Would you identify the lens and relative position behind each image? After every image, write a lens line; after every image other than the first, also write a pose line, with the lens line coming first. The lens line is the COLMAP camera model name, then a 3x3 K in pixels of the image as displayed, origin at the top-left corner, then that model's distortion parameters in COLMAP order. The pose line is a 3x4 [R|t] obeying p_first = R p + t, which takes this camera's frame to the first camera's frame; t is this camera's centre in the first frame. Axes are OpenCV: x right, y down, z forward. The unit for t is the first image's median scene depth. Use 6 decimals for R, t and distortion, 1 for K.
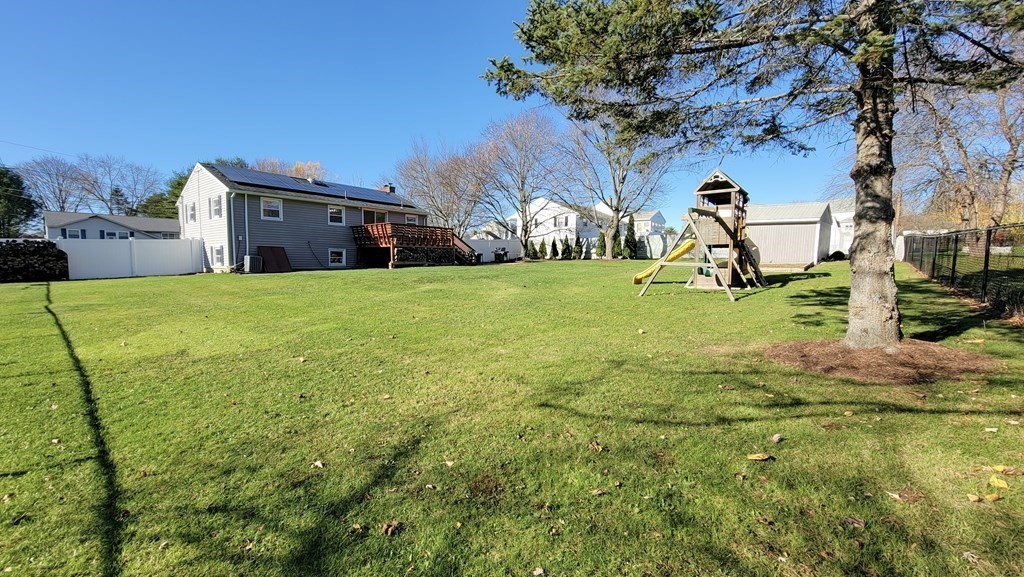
lens RADIAL K [[416.0, 0, 508.2], [0, 416.0, 293.2], [0, 0, 1]] dist [-0.006251, 0.001550]
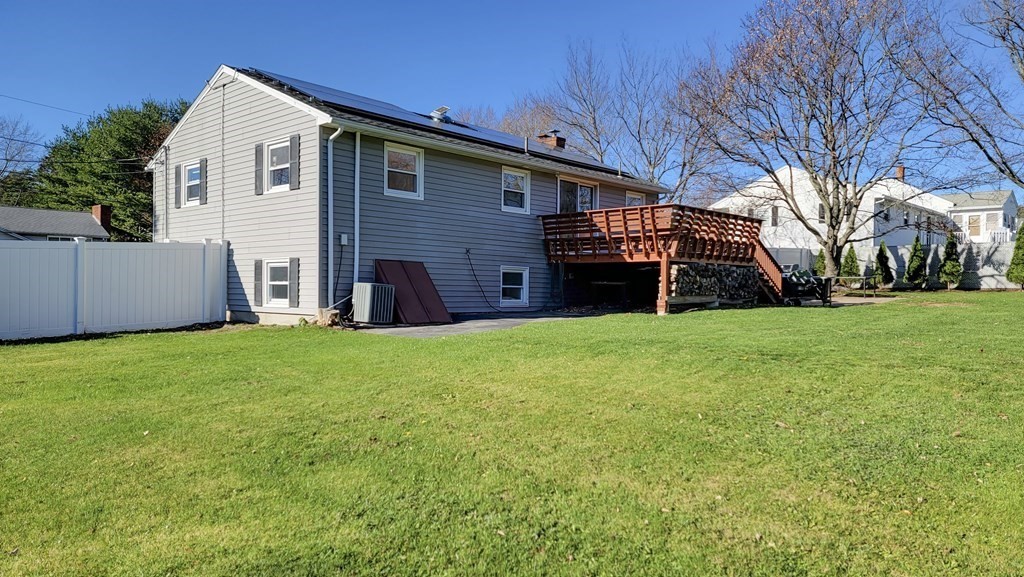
lens RADIAL K [[704.0, 0, 515.1], [0, 704.0, 282.3], [0, 0, 1]] dist [0.061391, -0.017637]
pose [[0.998802, 0.001089, -0.048918, -0.395035], [-0.005351, 0.996186, -0.087088, -0.028363], [0.048636, 0.087246, 0.994999, 0.288499]]
